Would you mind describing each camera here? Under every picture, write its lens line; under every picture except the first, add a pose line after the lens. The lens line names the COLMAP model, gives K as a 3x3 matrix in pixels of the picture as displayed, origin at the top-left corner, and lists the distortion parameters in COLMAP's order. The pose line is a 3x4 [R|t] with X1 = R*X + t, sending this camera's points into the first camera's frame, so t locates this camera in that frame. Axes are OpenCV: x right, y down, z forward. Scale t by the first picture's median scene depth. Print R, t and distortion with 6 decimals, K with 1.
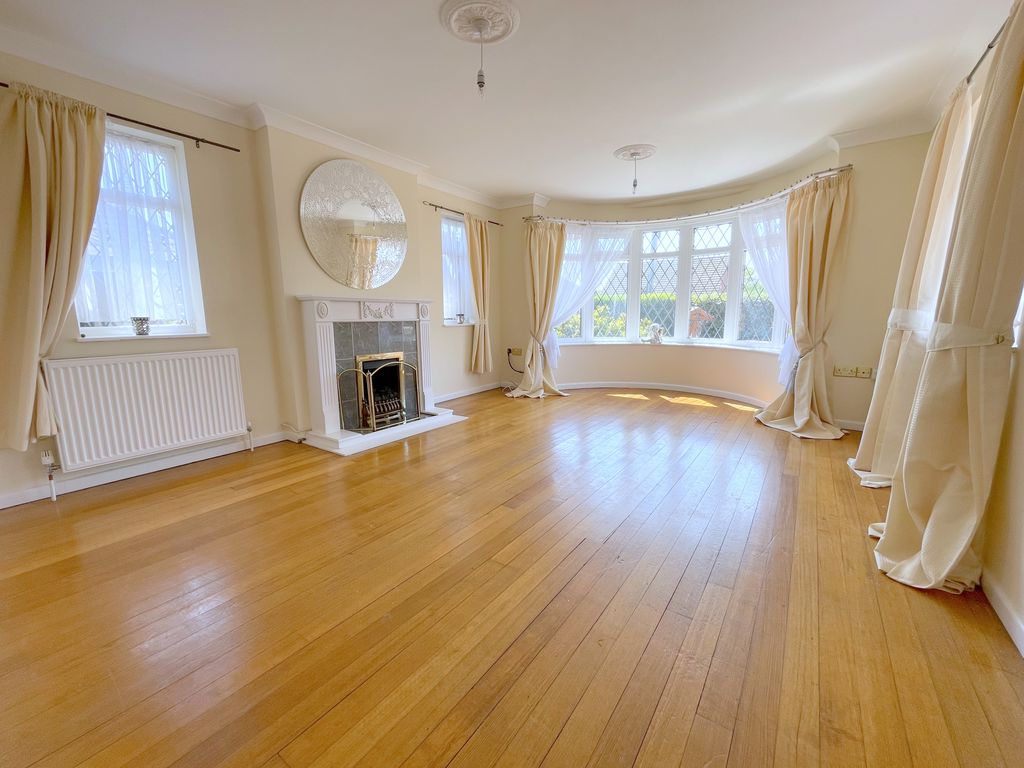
lens RADIAL K [[414.0, 0, 516.1], [0, 414.0, 381.7], [0, 0, 1]] dist [-0.005201, 0.000692]
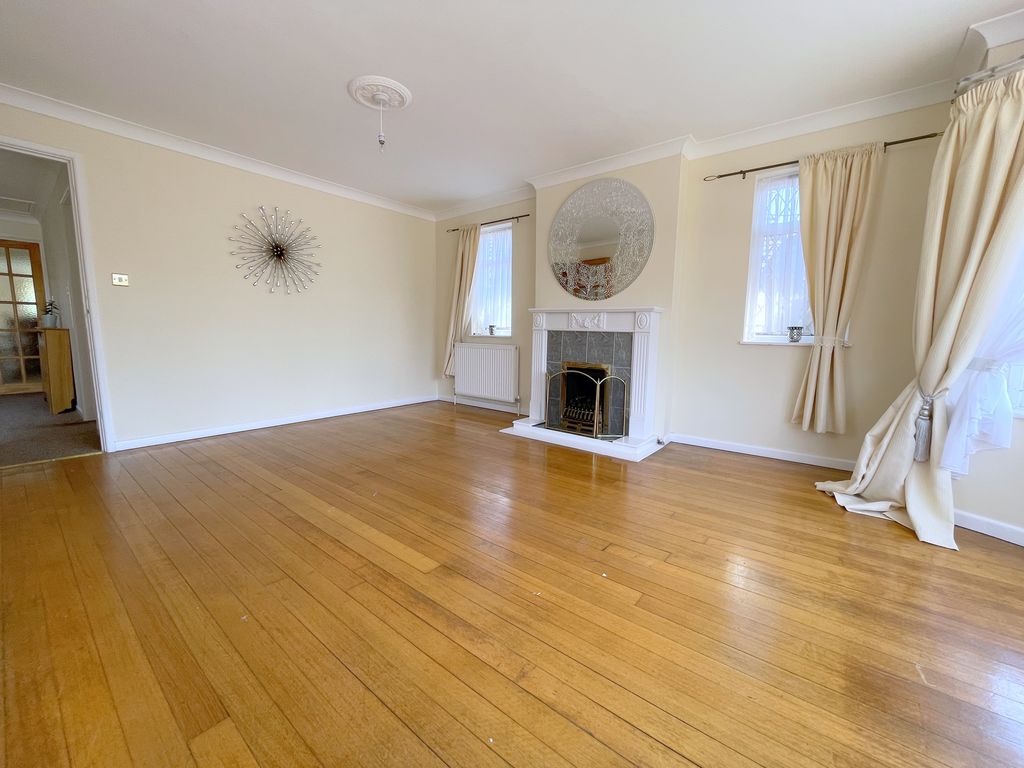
lens RADIAL K [[414.0, 0, 516.1], [0, 414.0, 381.7], [0, 0, 1]] dist [-0.005201, 0.000692]
pose [[-0.062430, 0.126681, -0.989977, 0.741199], [-0.177747, 0.974643, 0.135928, -0.138400], [0.982094, 0.184451, -0.038330, 0.933742]]
